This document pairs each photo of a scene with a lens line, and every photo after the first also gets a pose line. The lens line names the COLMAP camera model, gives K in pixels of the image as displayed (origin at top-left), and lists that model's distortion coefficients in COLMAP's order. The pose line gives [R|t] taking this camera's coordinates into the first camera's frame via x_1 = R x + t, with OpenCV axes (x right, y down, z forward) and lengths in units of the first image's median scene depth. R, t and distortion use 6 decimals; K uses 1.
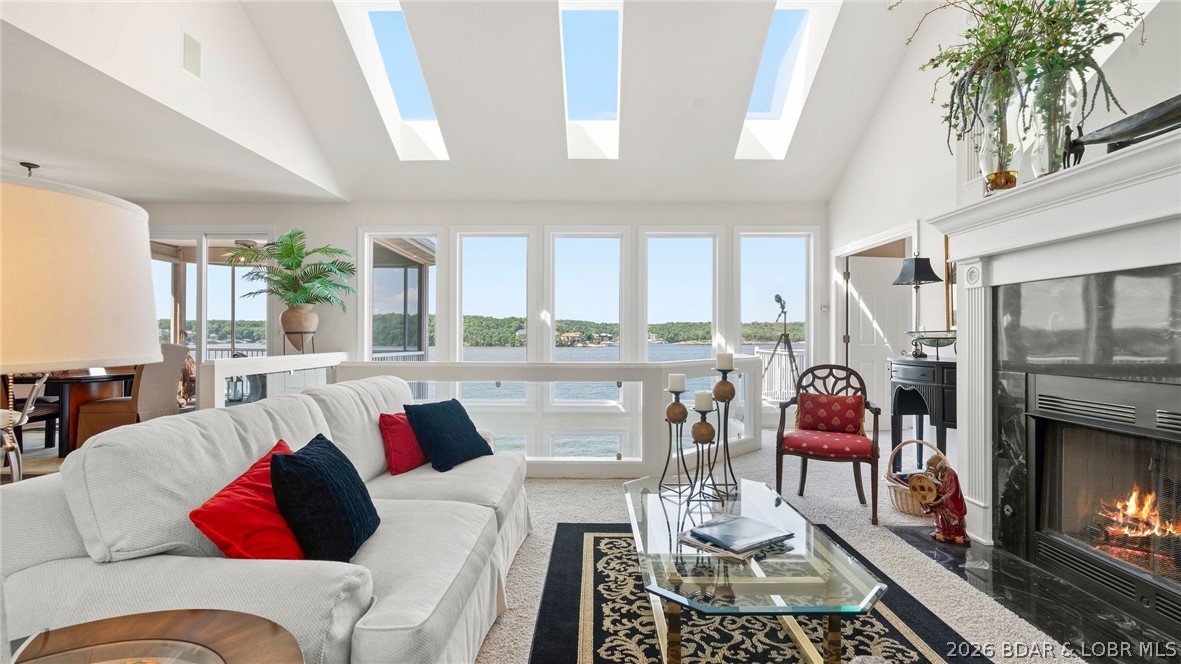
lens RADIAL K [[530.5, 0, 590.5], [0, 530.5, 332.0], [0, 0, 1]] dist [-0.003393, -0.000267]
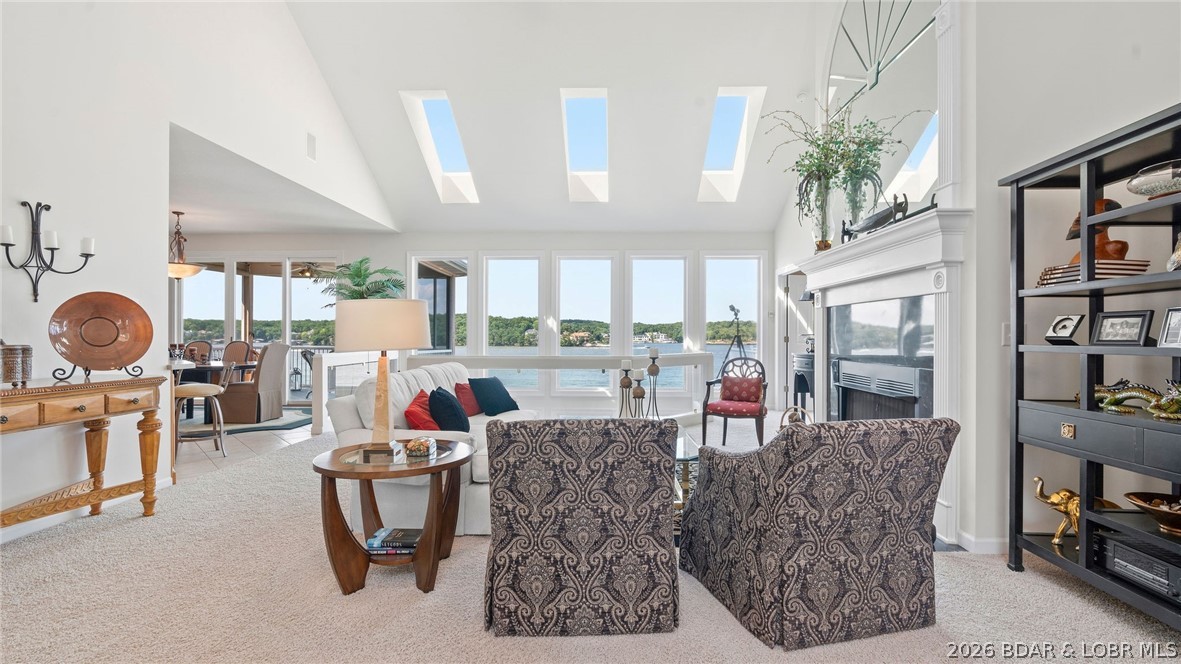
lens RADIAL K [[530.5, 0, 590.5], [0, 530.5, 332.0], [0, 0, 1]] dist [-0.003393, -0.000267]
pose [[0.999858, -0.000061, -0.016834, 0.036239], [0.000074, 1.000000, 0.000749, -0.006710], [0.016834, -0.000750, 0.999858, -0.361965]]
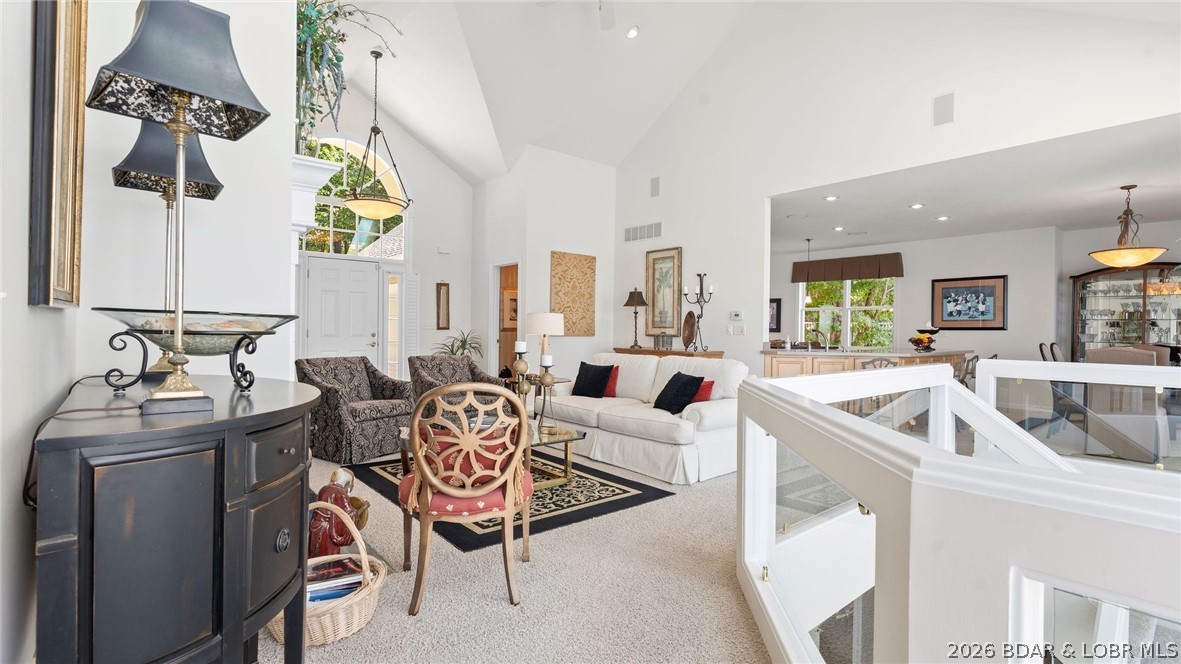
lens RADIAL K [[530.5, 0, 590.5], [0, 530.5, 332.0], [0, 0, 1]] dist [-0.003393, -0.000267]
pose [[-0.753875, -0.010380, -0.656936, 0.522773], [-0.009399, 0.999943, -0.005014, 0.007441], [0.656951, 0.002395, -0.753929, 1.081869]]
